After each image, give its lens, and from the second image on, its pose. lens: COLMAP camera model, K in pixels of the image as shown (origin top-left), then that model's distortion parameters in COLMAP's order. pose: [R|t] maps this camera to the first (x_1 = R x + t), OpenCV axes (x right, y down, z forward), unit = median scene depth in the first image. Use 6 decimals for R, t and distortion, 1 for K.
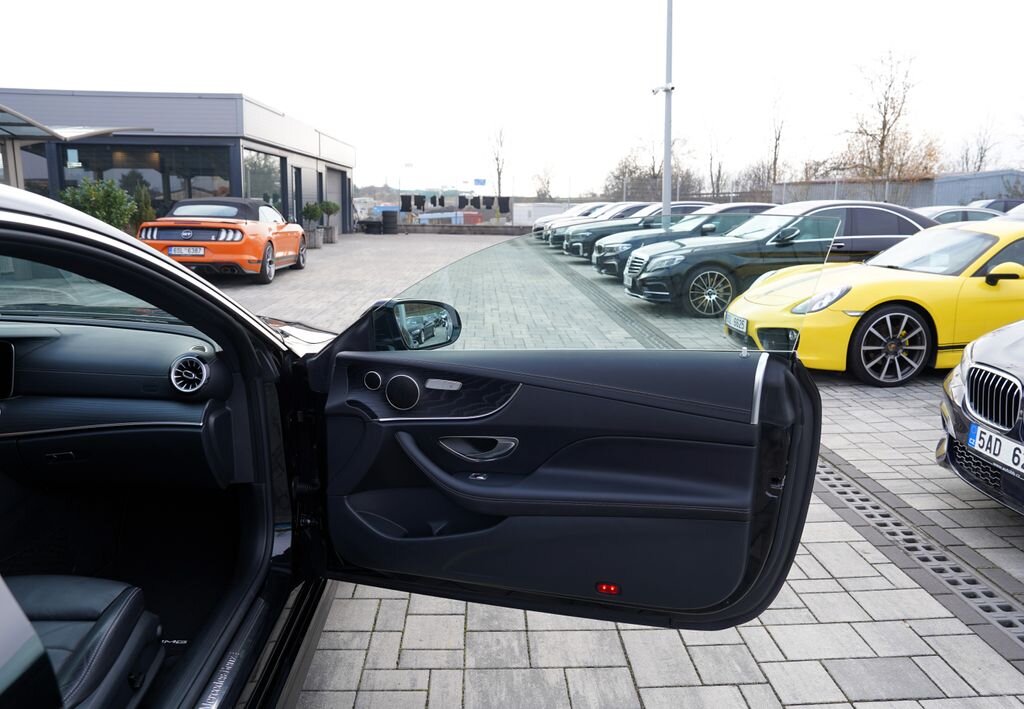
lens RADIAL K [[720.1, 0, 509.7], [0, 720.1, 352.7], [0, 0, 1]] dist [-0.057383, 0.026176]
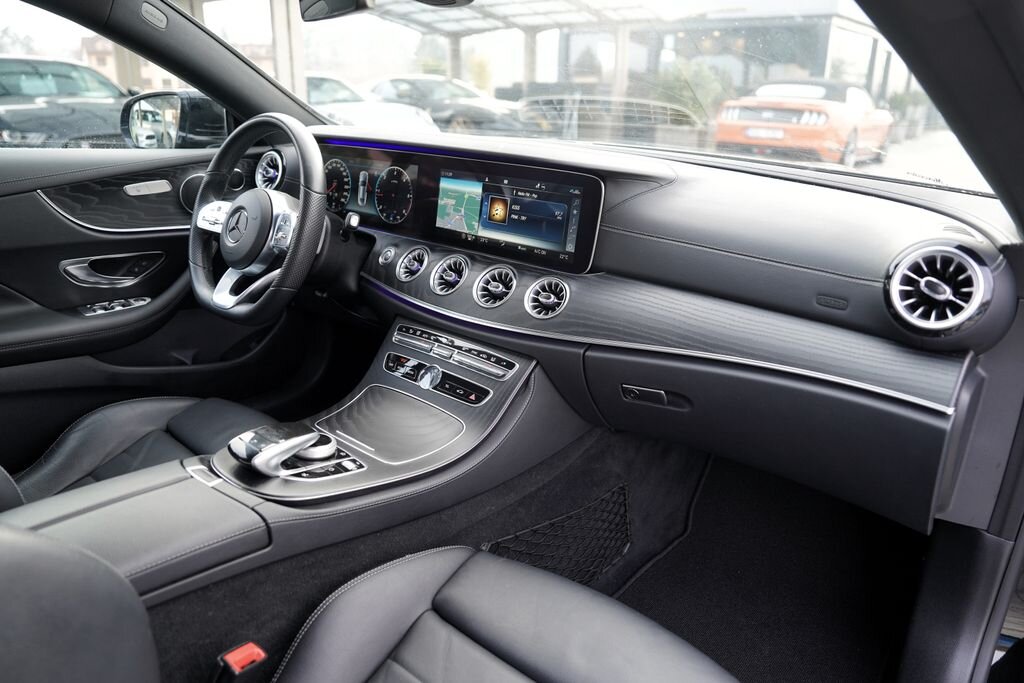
lens RADIAL K [[697.3, 0, 522.1], [0, 697.3, 329.3], [0, 0, 1]] dist [-0.072829, 0.040513]
pose [[0.745688, 0.210452, -0.632187, -0.057588], [-0.134599, 0.976826, 0.166416, 0.003111], [0.652559, -0.039002, 0.756734, 0.081132]]
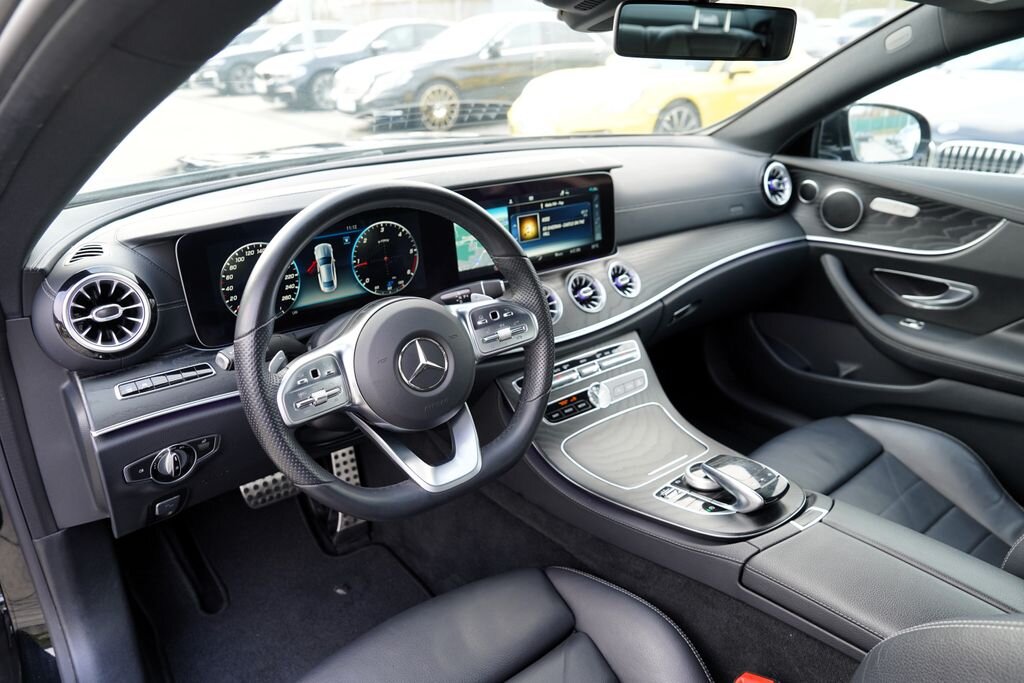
lens RADIAL K [[697.3, 0, 510.7], [0, 697.3, 322.2], [0, 0, 1]] dist [-0.072829, 0.040513]
pose [[0.823503, -0.238492, 0.514747, -0.183787], [0.131721, 0.962928, 0.235412, -0.007342], [-0.551808, -0.126060, 0.824389, 0.072815]]
